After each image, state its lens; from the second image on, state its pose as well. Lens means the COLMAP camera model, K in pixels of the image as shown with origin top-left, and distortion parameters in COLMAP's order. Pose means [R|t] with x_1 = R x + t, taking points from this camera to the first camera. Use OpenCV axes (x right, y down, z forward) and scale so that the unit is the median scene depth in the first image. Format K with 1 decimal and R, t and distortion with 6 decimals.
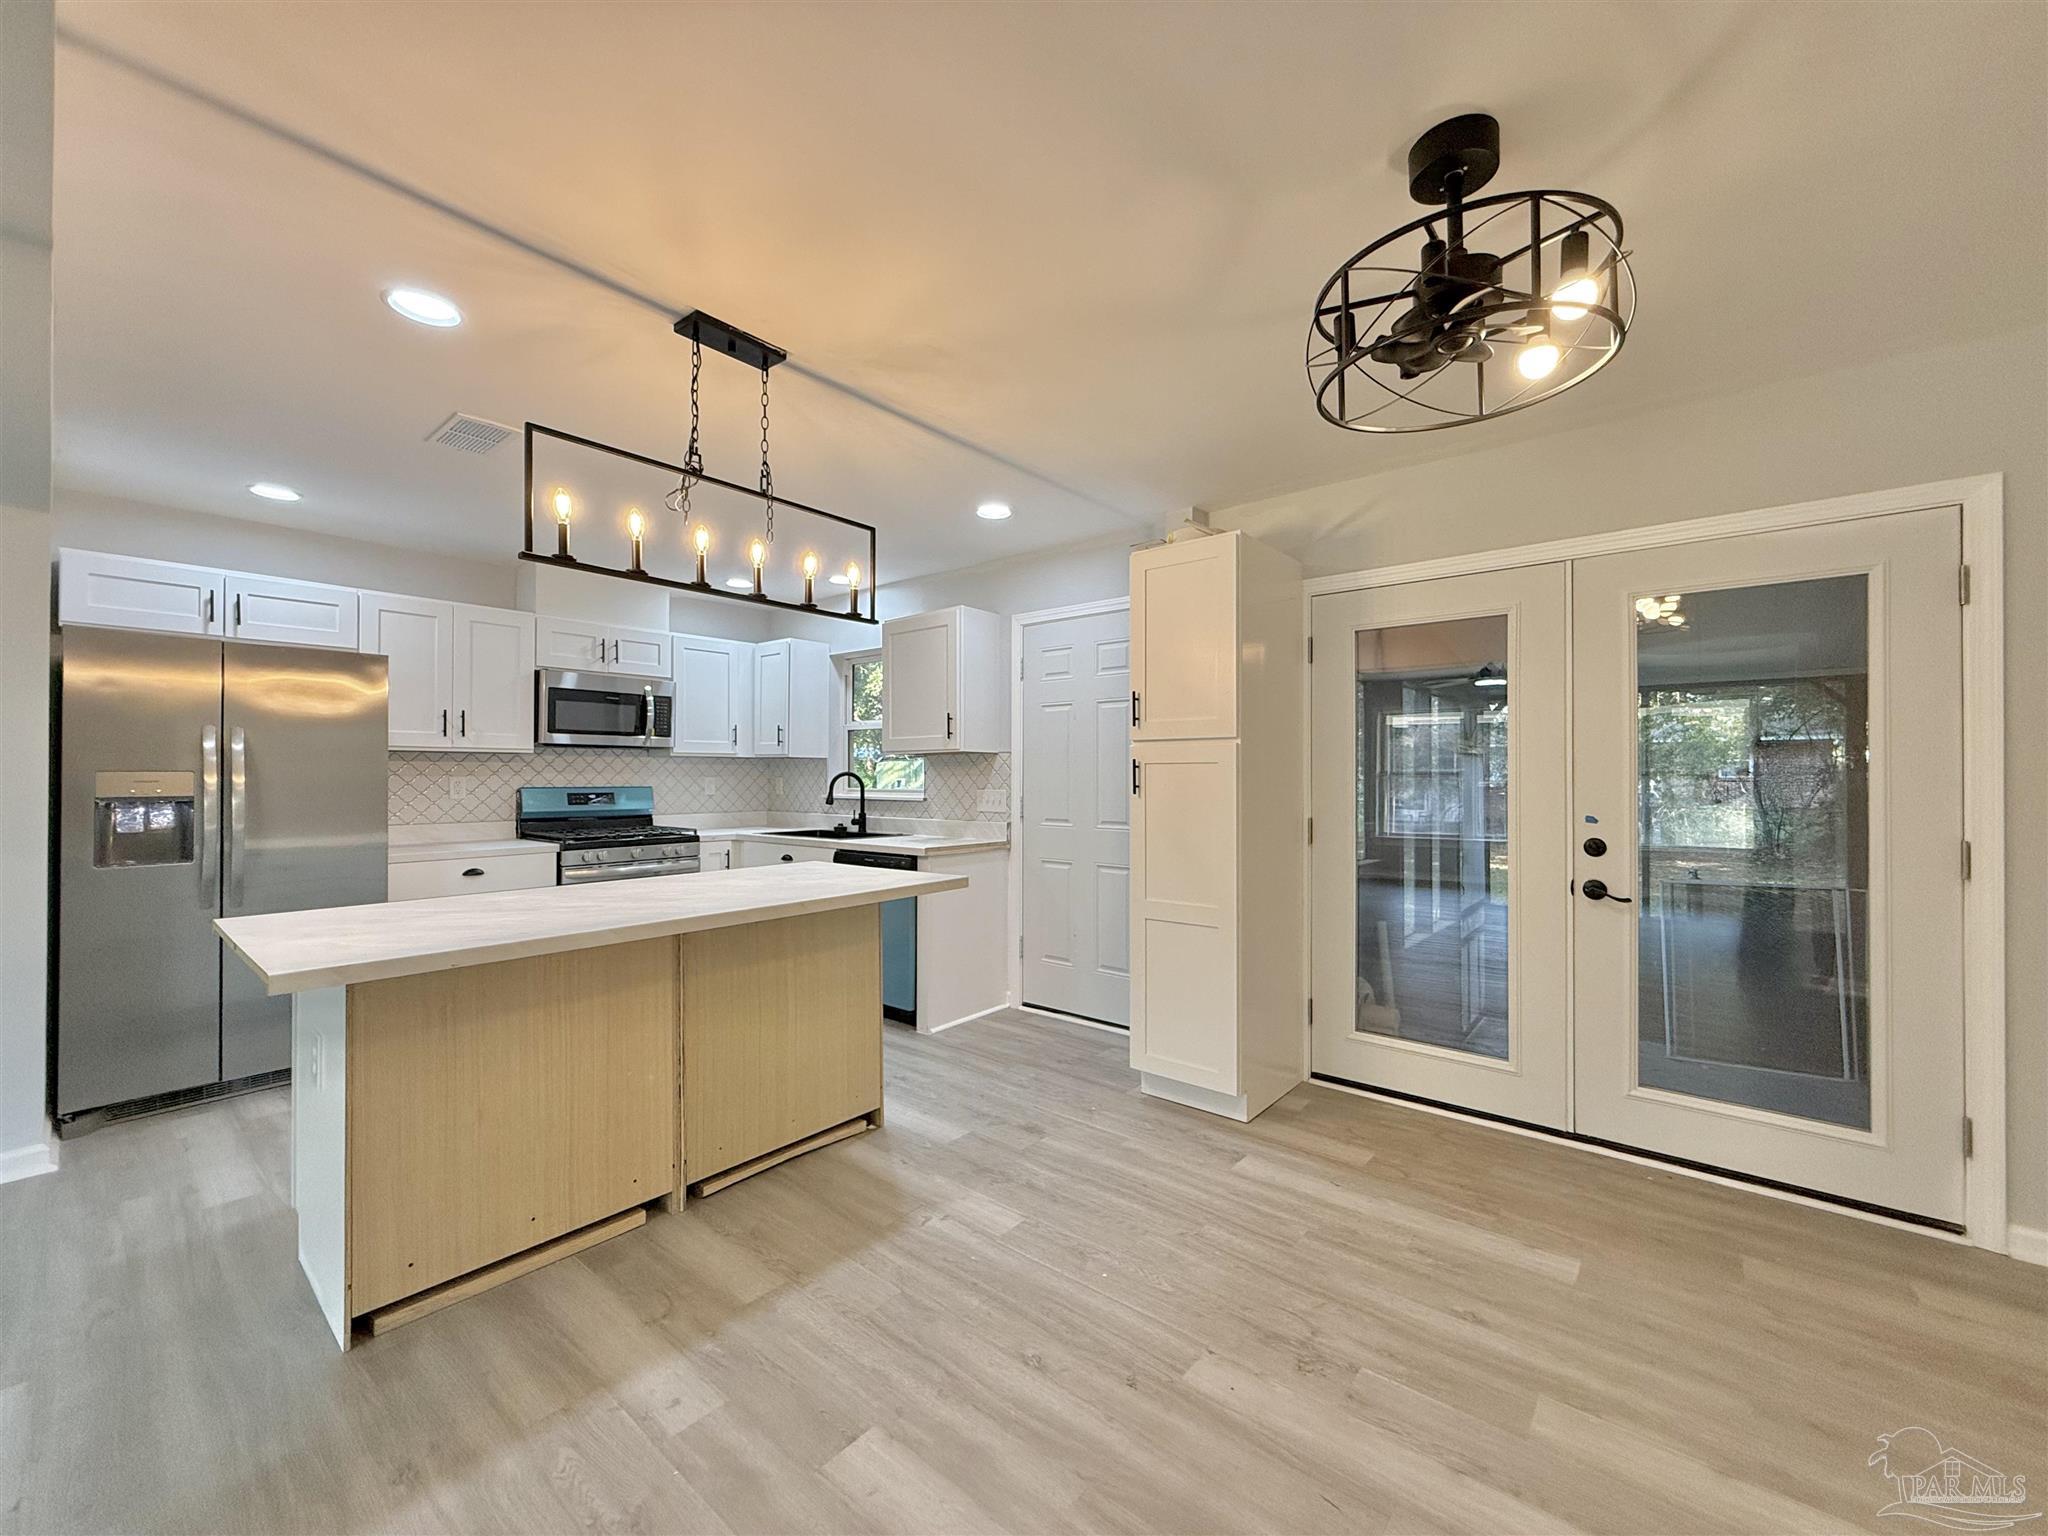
lens RADIAL K [[818.0, 0, 1025.5], [0, 818.0, 770.9], [0, 0, 1]] dist [0.000073, 0.000421]
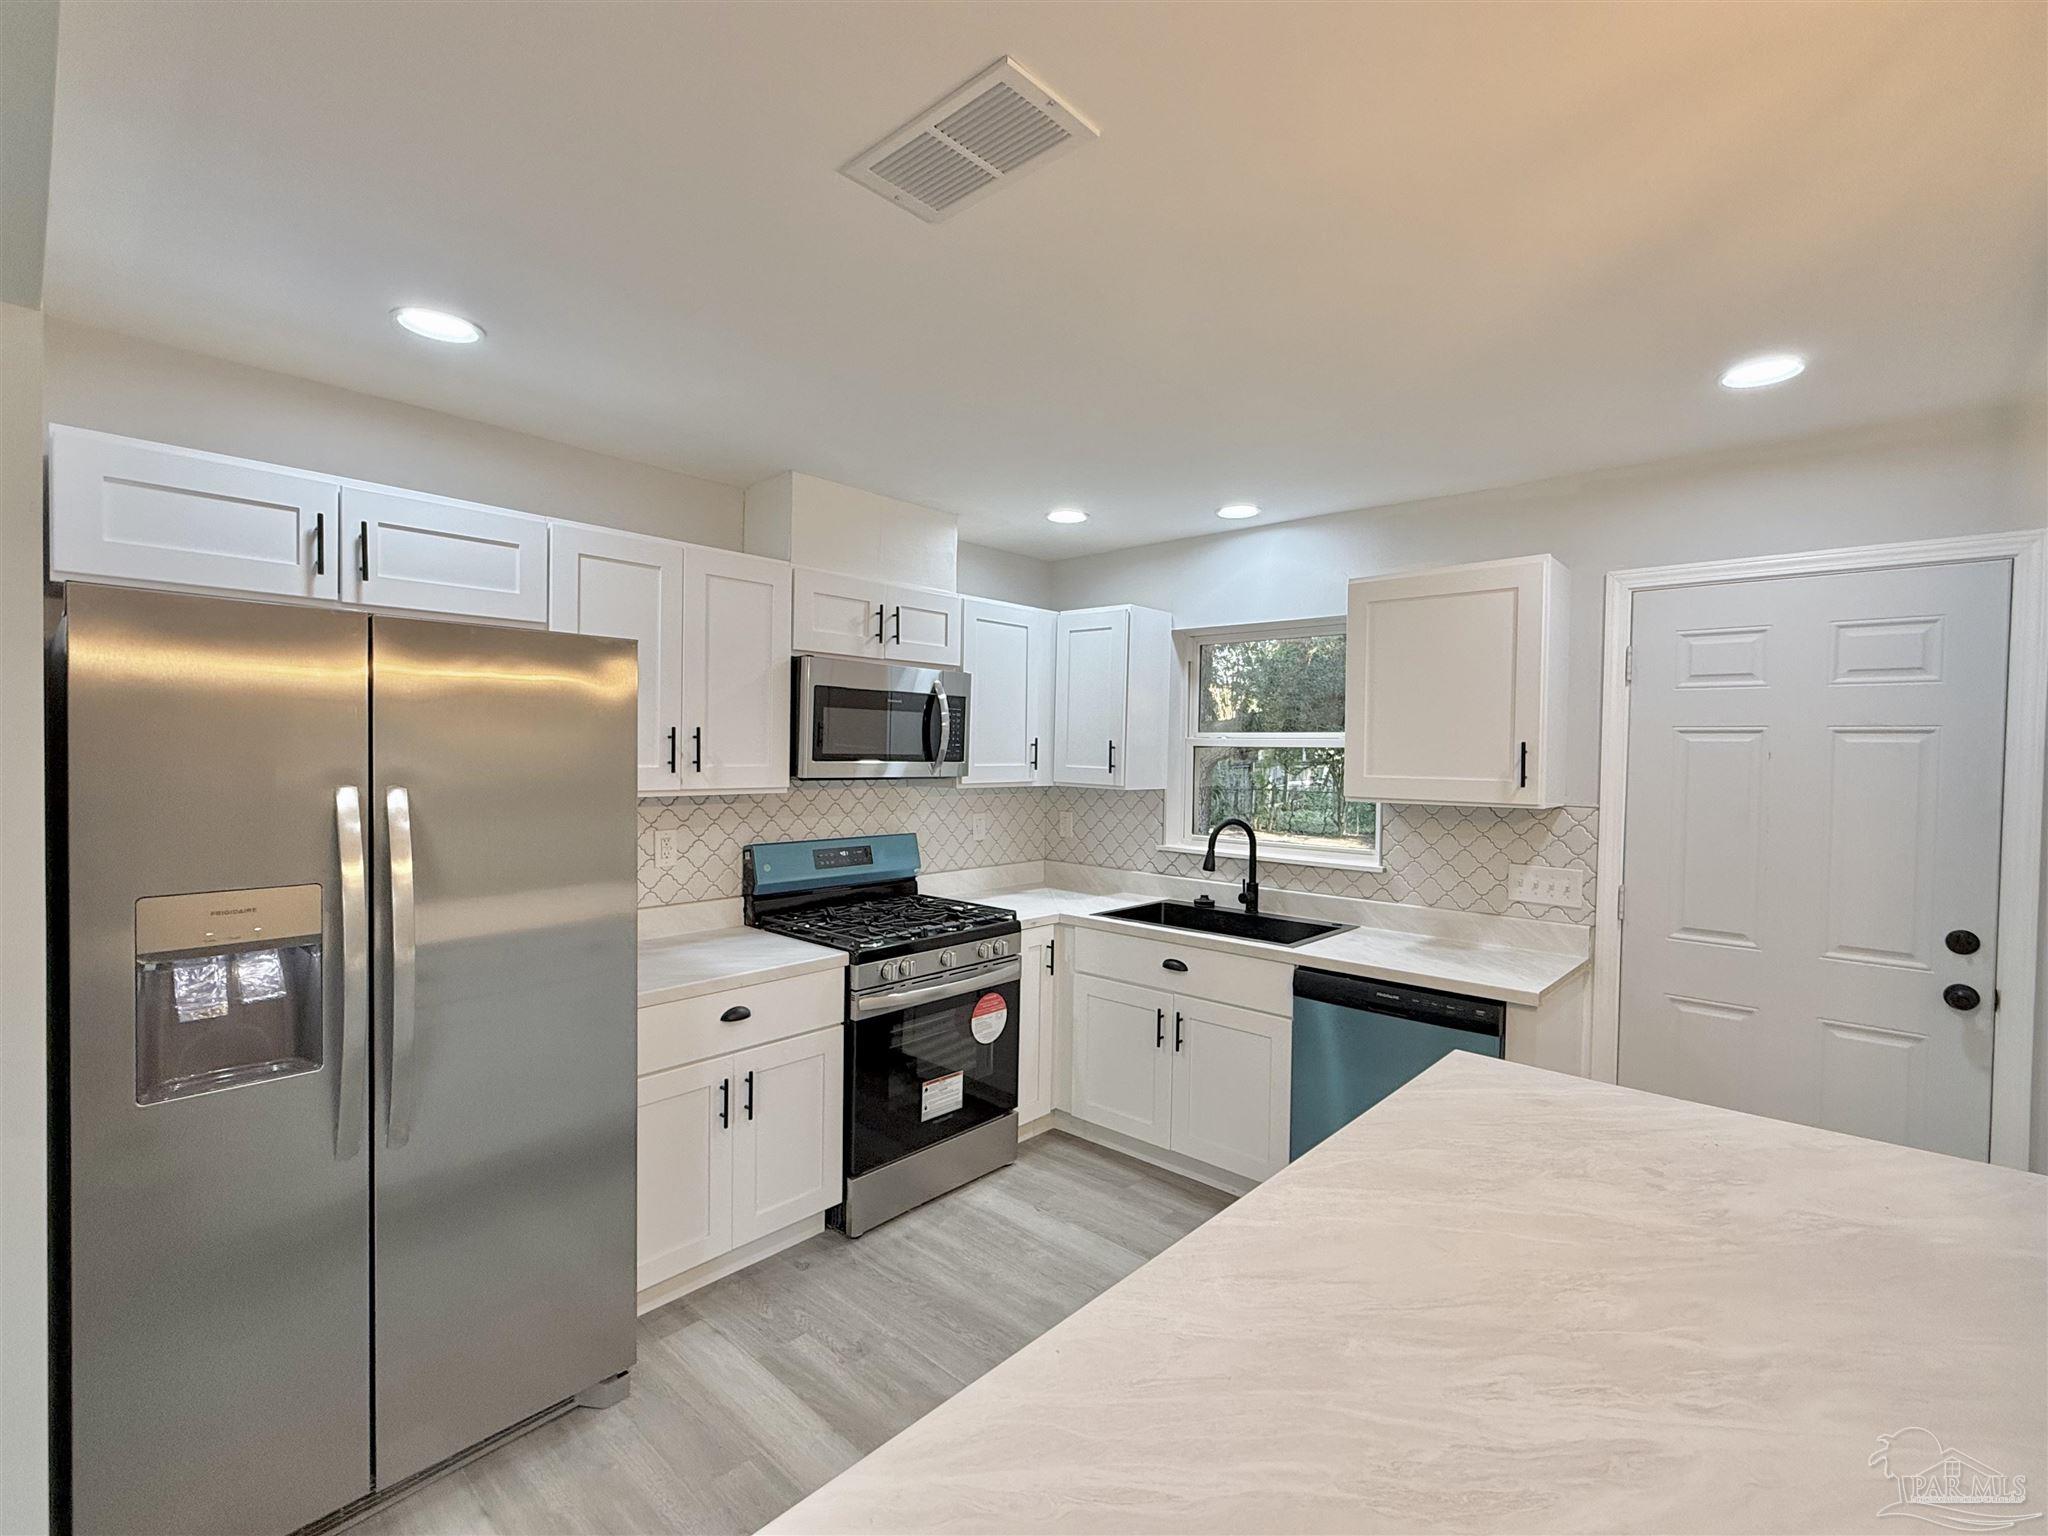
lens RADIAL K [[916.4, 0, 1022.8], [0, 916.4, 767.3], [0, 0, 1]] dist [-0.000785, -0.000849]
pose [[0.999308, 0.015785, -0.033667, -0.406103], [-0.014875, 0.999521, 0.027126, -0.062510], [0.034079, -0.026606, 0.999065, 0.328899]]
